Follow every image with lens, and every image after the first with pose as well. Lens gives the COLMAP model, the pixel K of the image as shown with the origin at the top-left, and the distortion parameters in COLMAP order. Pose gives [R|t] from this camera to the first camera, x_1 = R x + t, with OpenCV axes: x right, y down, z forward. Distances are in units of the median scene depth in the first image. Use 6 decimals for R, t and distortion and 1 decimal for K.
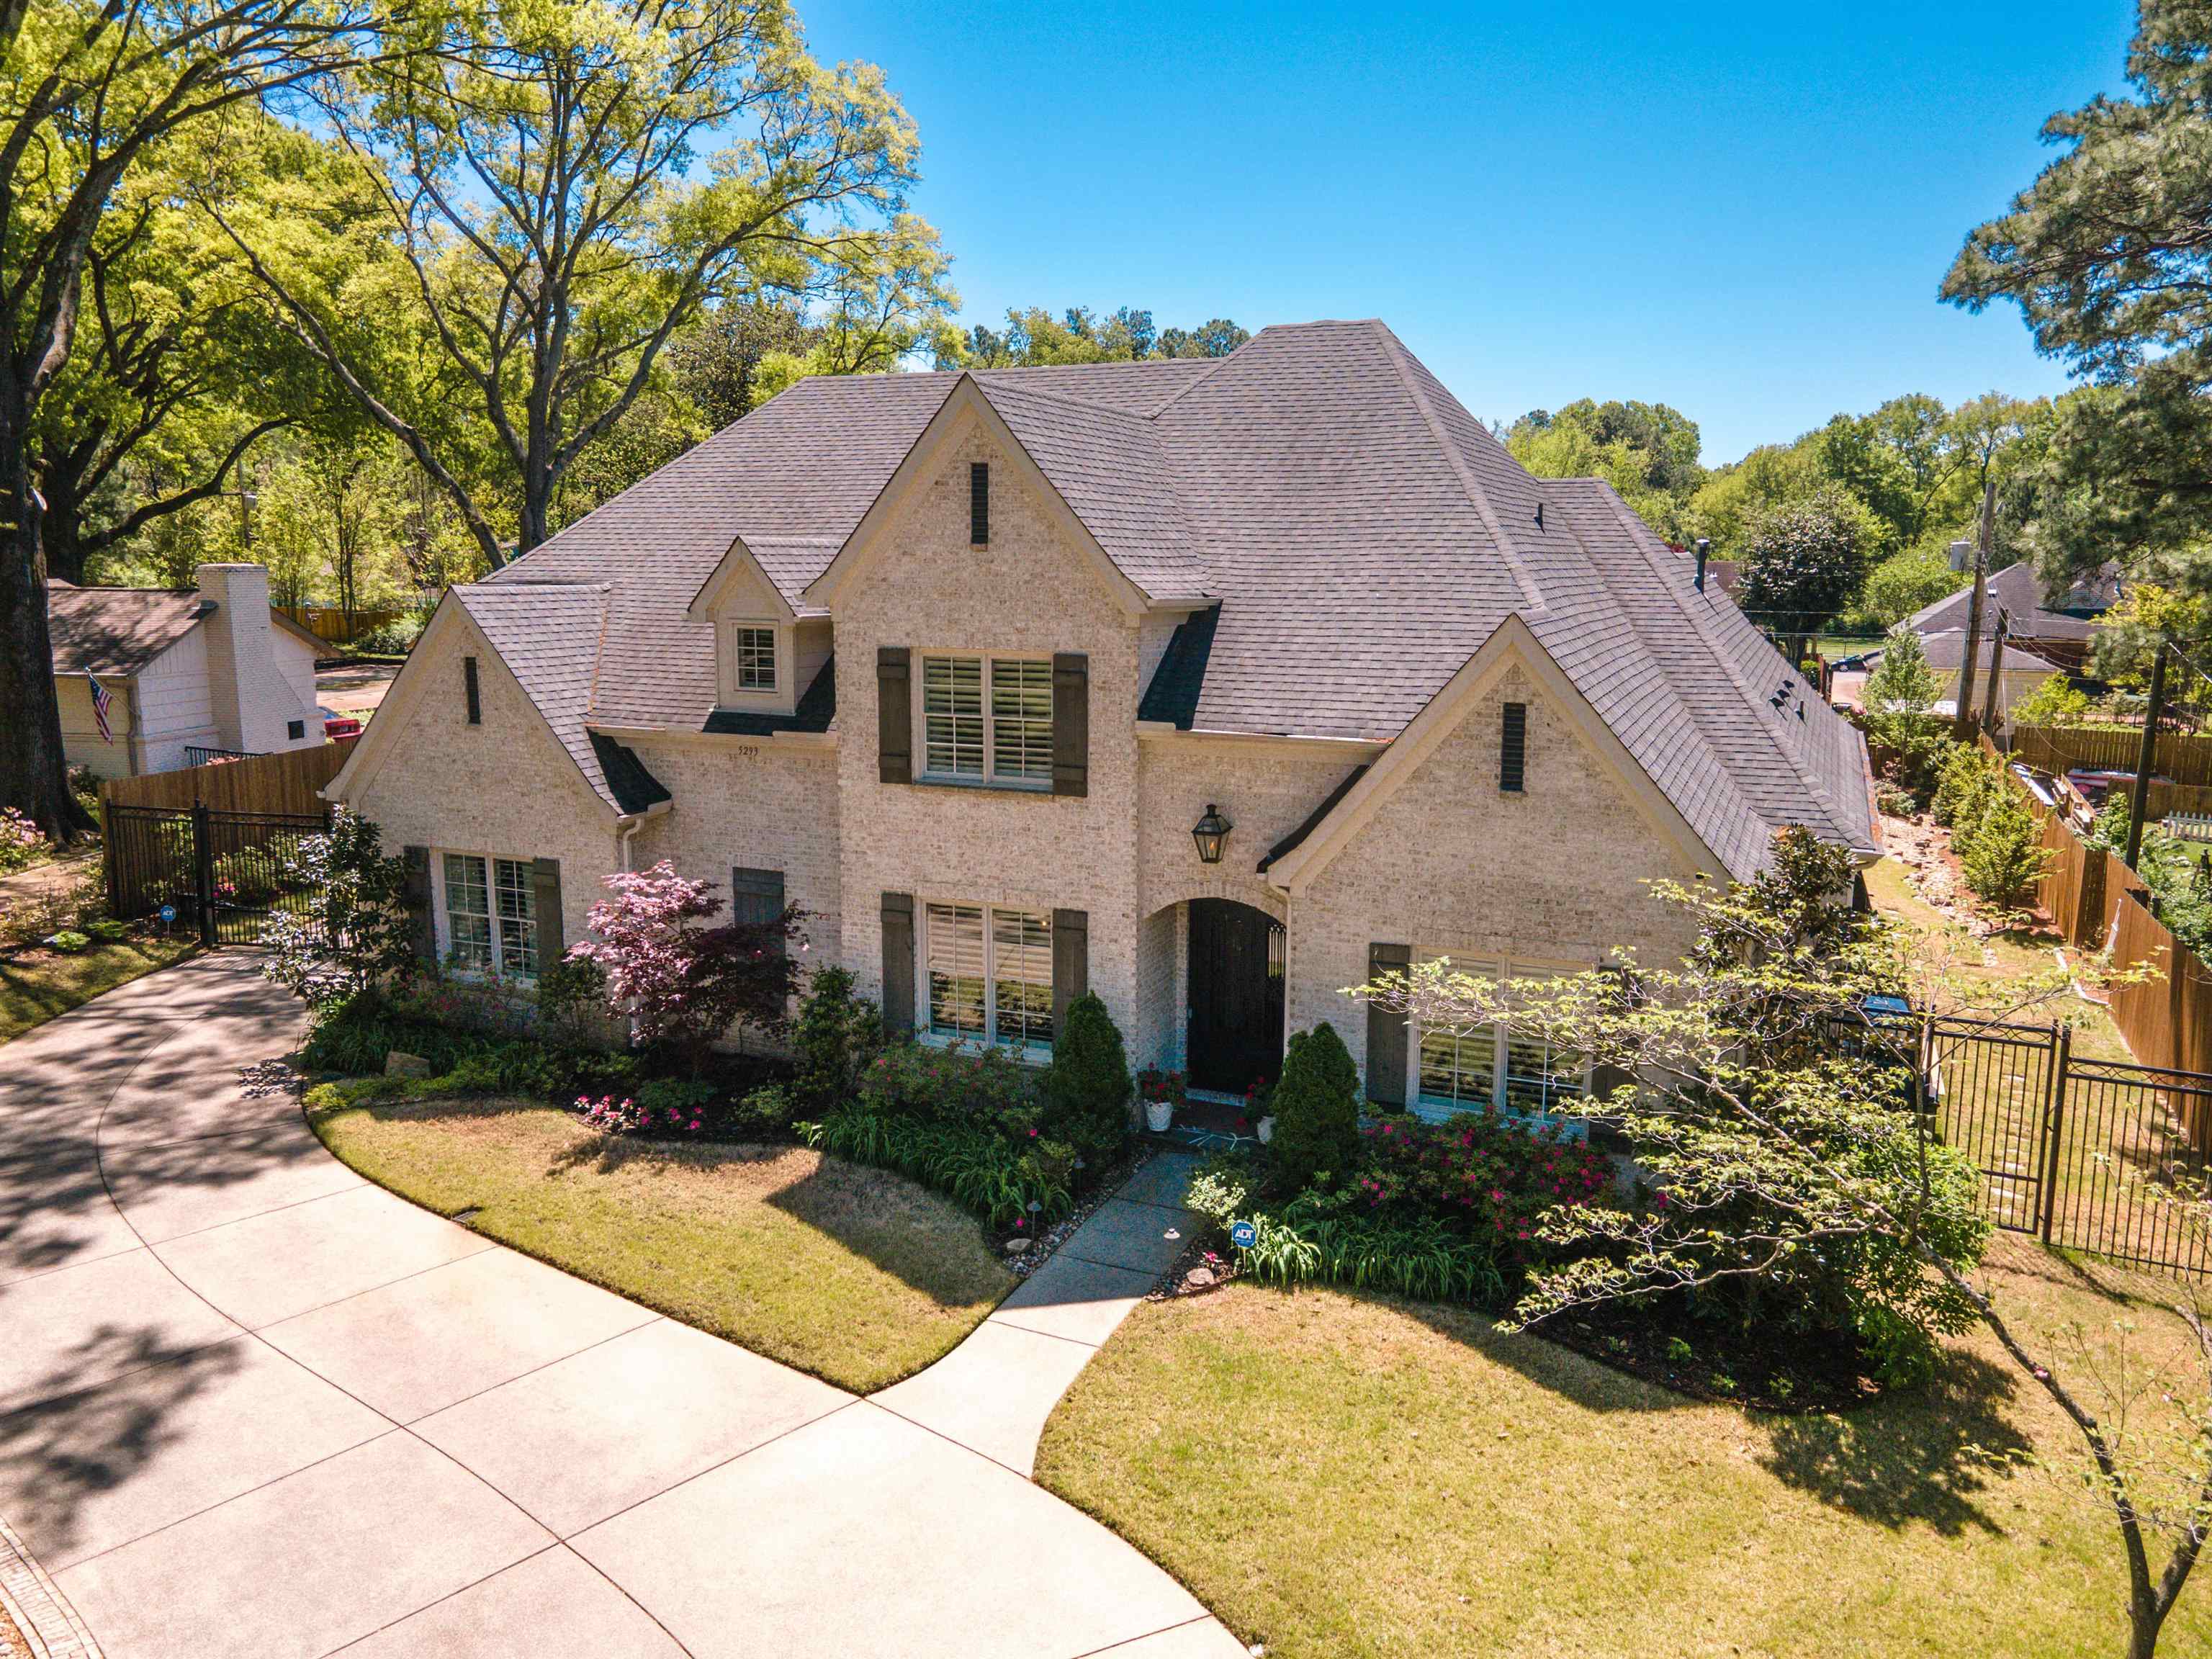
lens RADIAL K [[1612.9, 0, 1108.5], [0, 1612.9, 824.2], [0, 0, 1]] dist [0.029869, 0.008543]
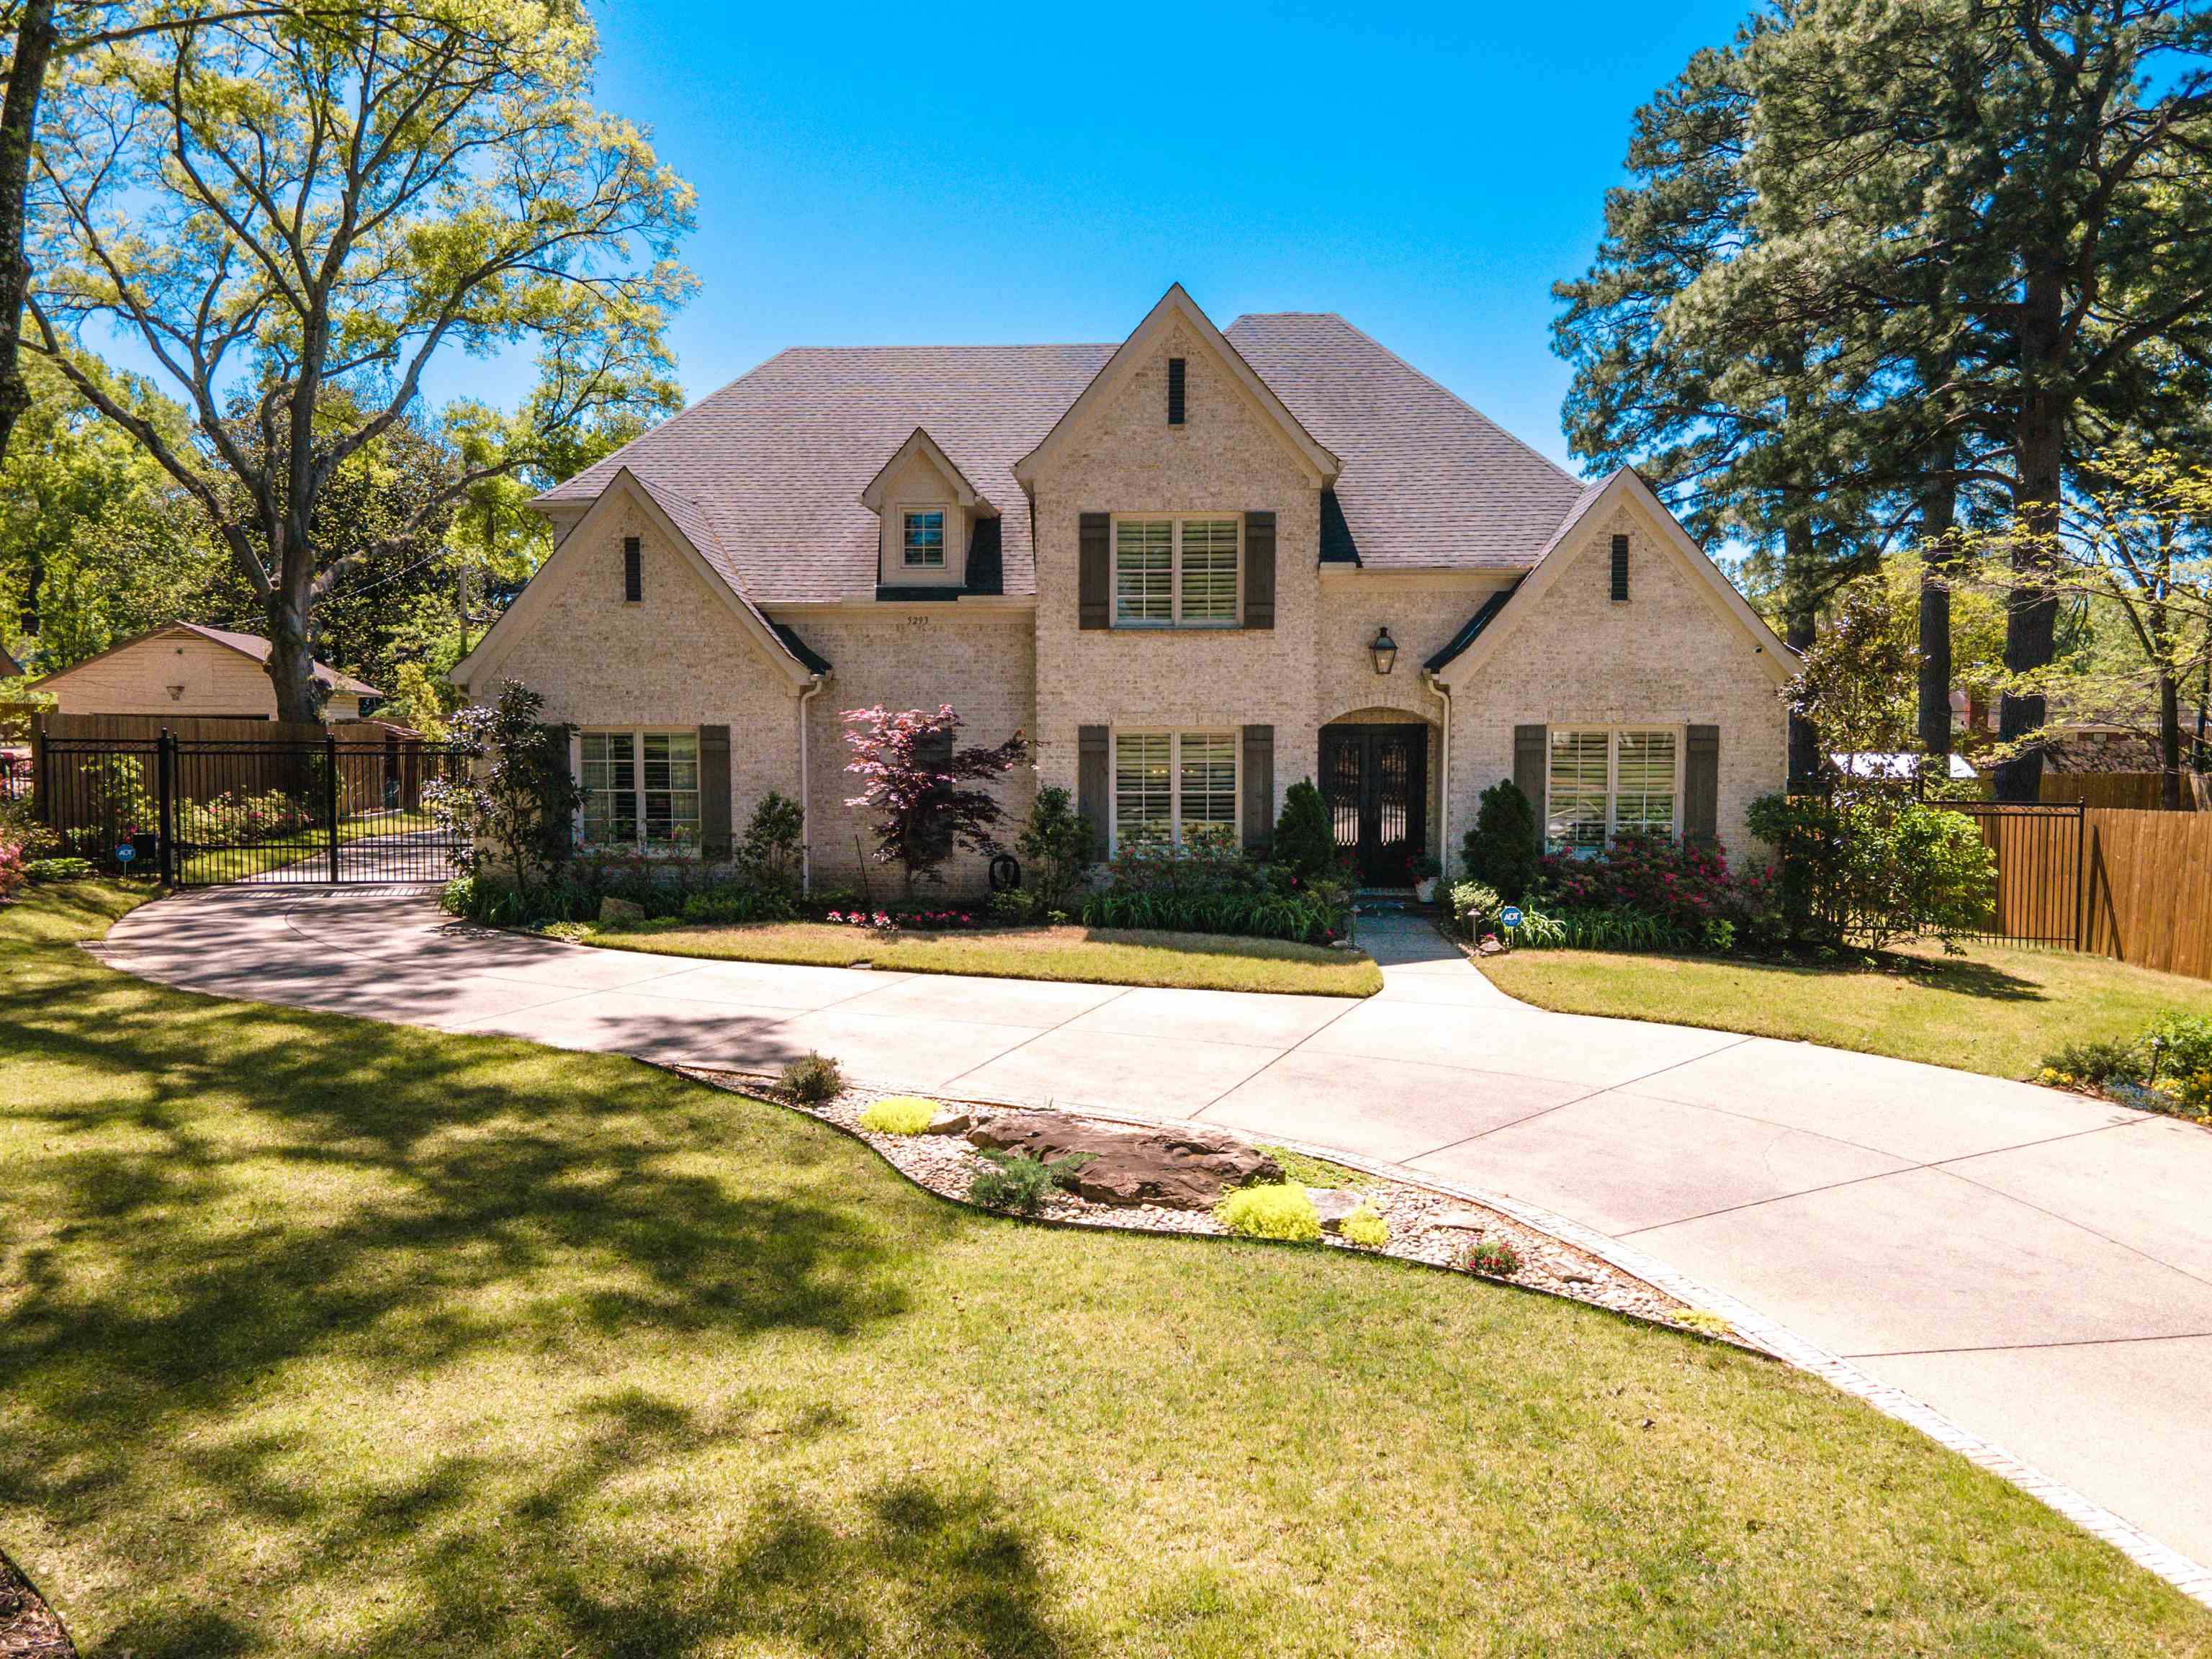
lens RADIAL K [[1612.9, 0, 1102.2], [0, 1612.9, 840.5], [0, 0, 1]] dist [0.029869, 0.008543]
pose [[0.931692, -0.029710, 0.362032, -0.580915], [0.064949, 0.994214, -0.085556, 0.238089], [-0.357396, 0.103226, 0.928231, -0.078701]]
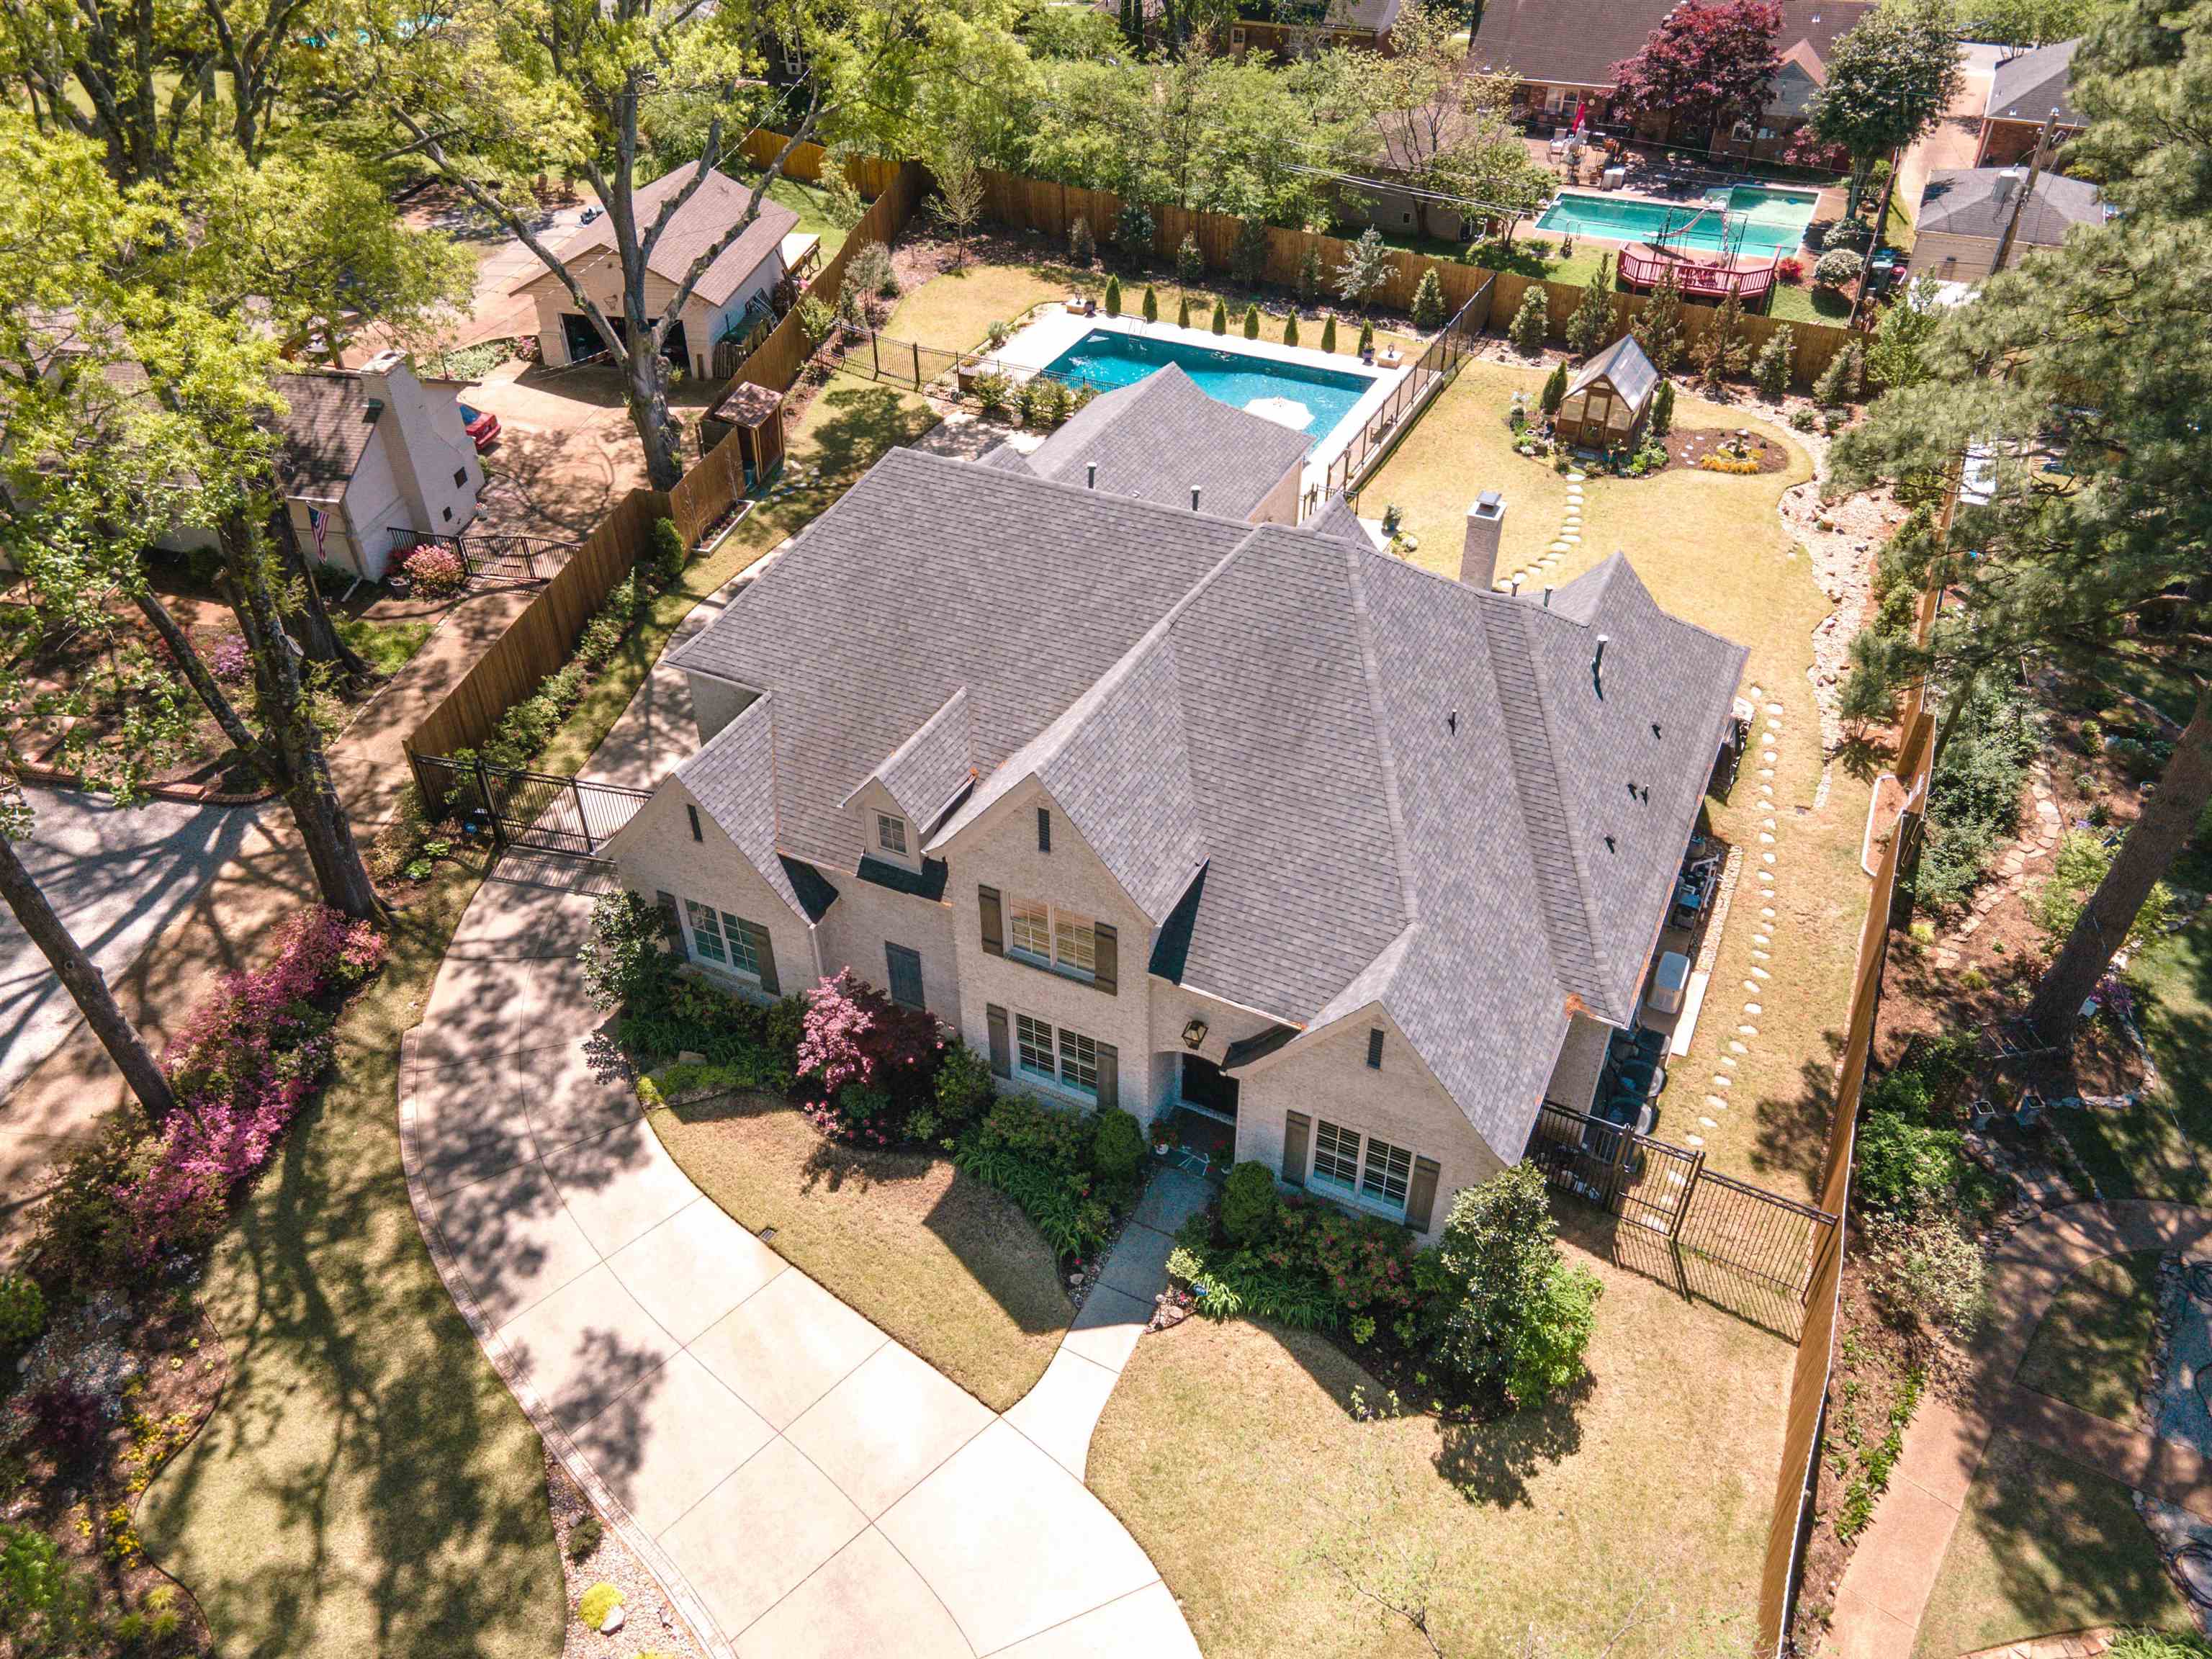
lens RADIAL K [[1612.9, 0, 1108.9], [0, 1612.9, 825.9], [0, 0, 1]] dist [0.029869, 0.008543]
pose [[0.999206, 0.014115, -0.037265, 0.035288], [0.005418, 0.878358, 0.477973, -0.905930], [0.039478, -0.477795, 0.877584, -0.297938]]
